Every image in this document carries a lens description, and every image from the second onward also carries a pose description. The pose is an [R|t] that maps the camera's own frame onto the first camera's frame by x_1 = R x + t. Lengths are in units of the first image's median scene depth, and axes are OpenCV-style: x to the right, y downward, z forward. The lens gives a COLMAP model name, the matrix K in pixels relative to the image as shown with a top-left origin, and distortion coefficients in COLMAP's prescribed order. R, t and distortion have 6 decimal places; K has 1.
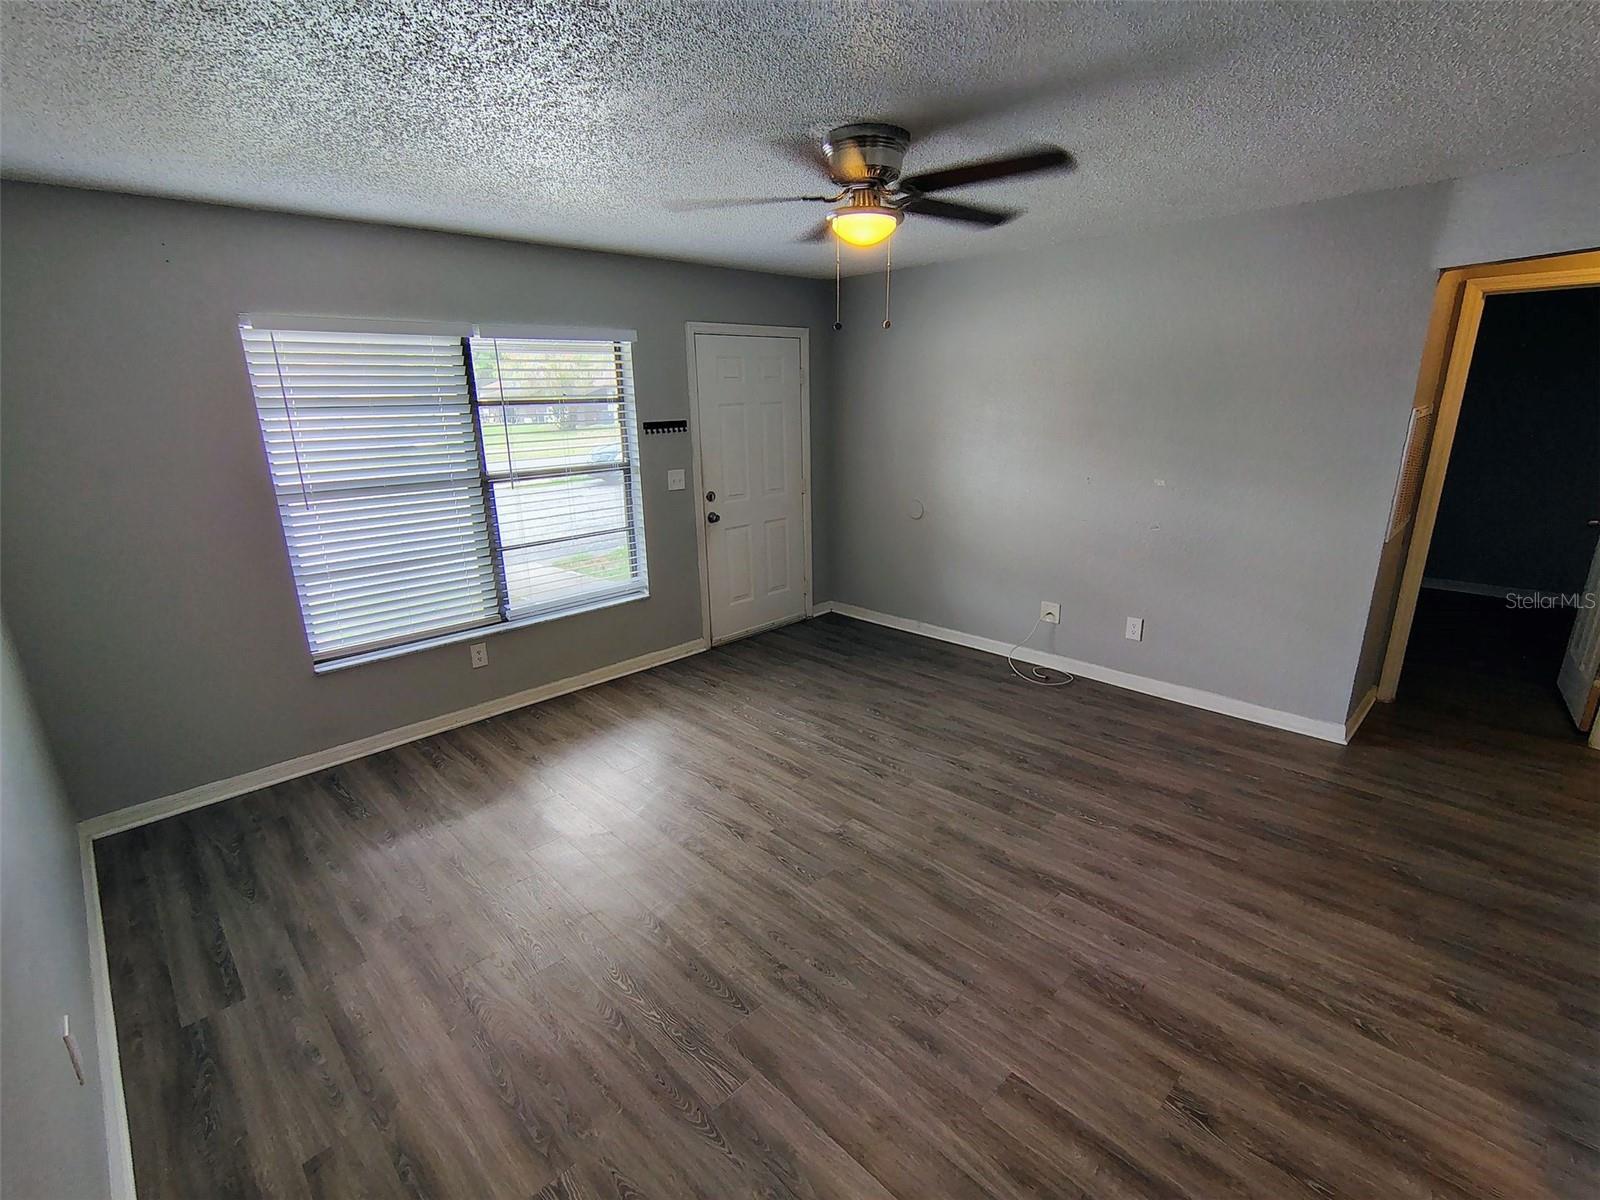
lens RADIAL K [[745.8, 0, 816.1], [0, 745.8, 608.9], [0, 0, 1]] dist [0.001239, 0.000440]
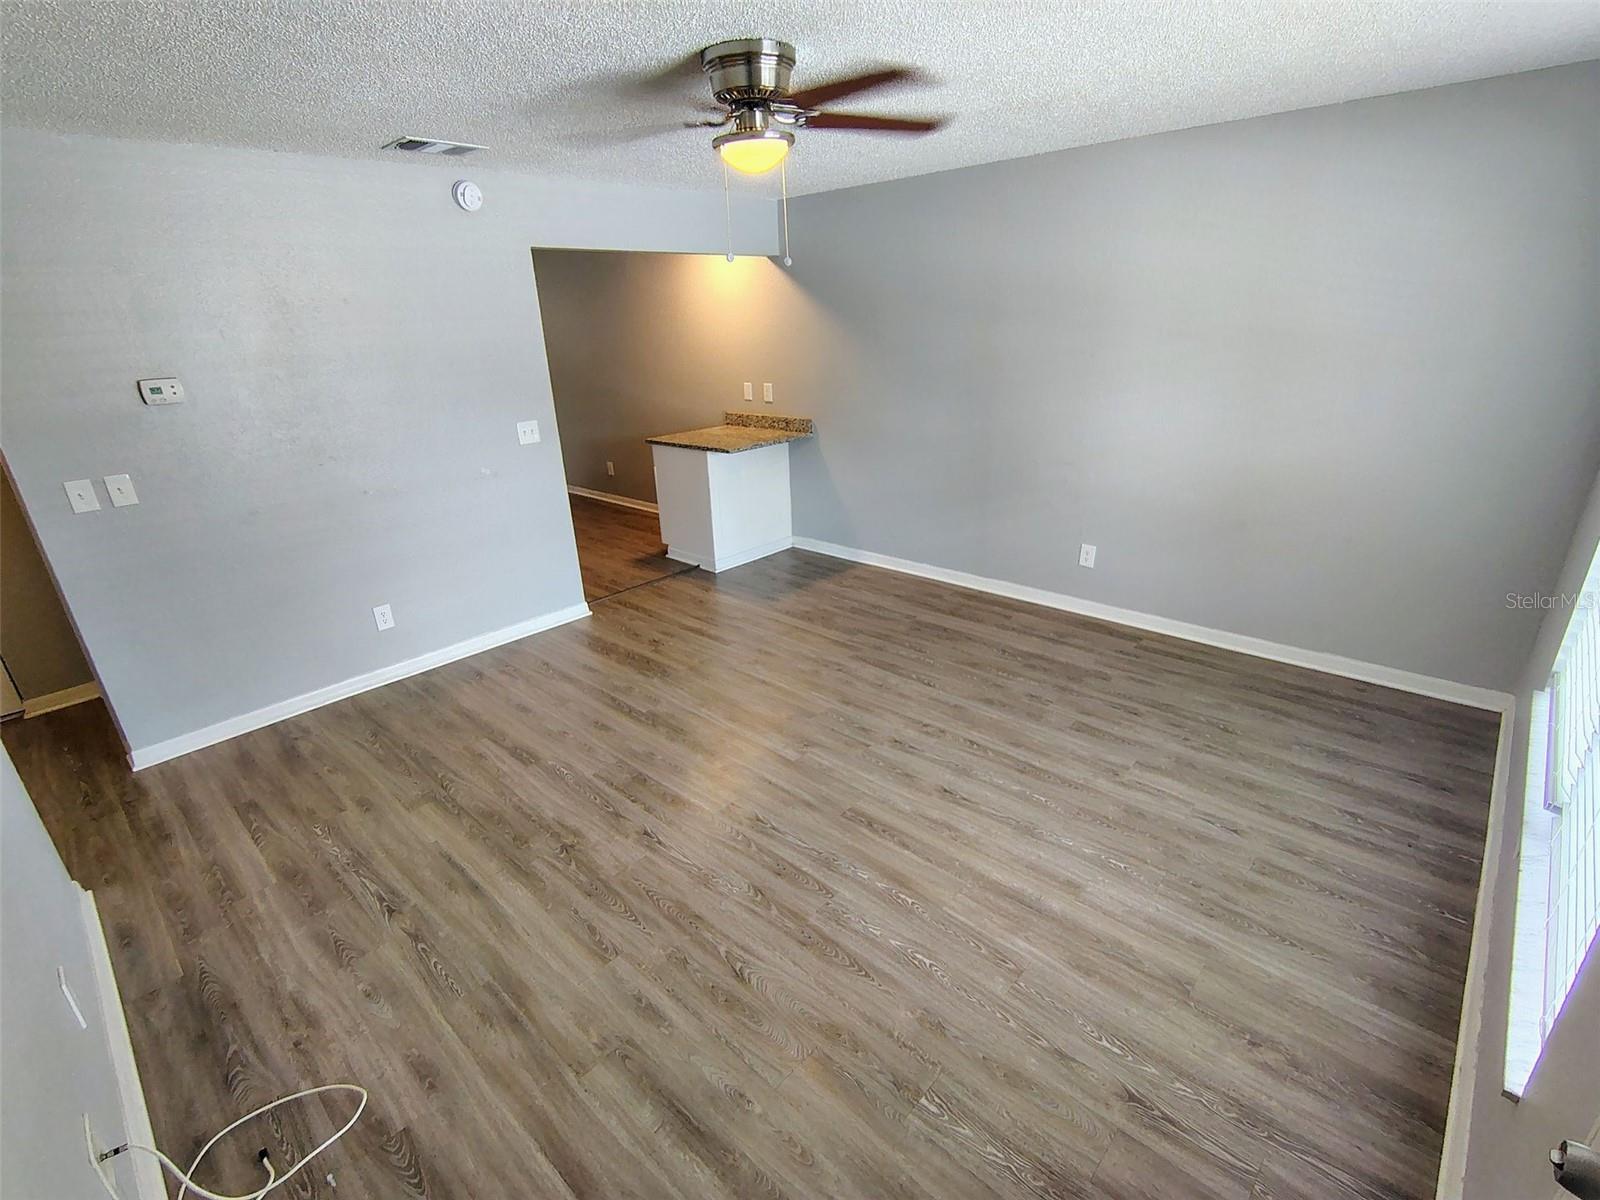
lens RADIAL K [[745.8, 0, 816.1], [0, 745.8, 608.9], [0, 0, 1]] dist [0.001239, 0.000440]
pose [[-0.996962, 0.074045, -0.024163, 0.026400], [0.043330, 0.785053, 0.617912, -0.480417], [0.064722, 0.614988, -0.785876, 1.578943]]
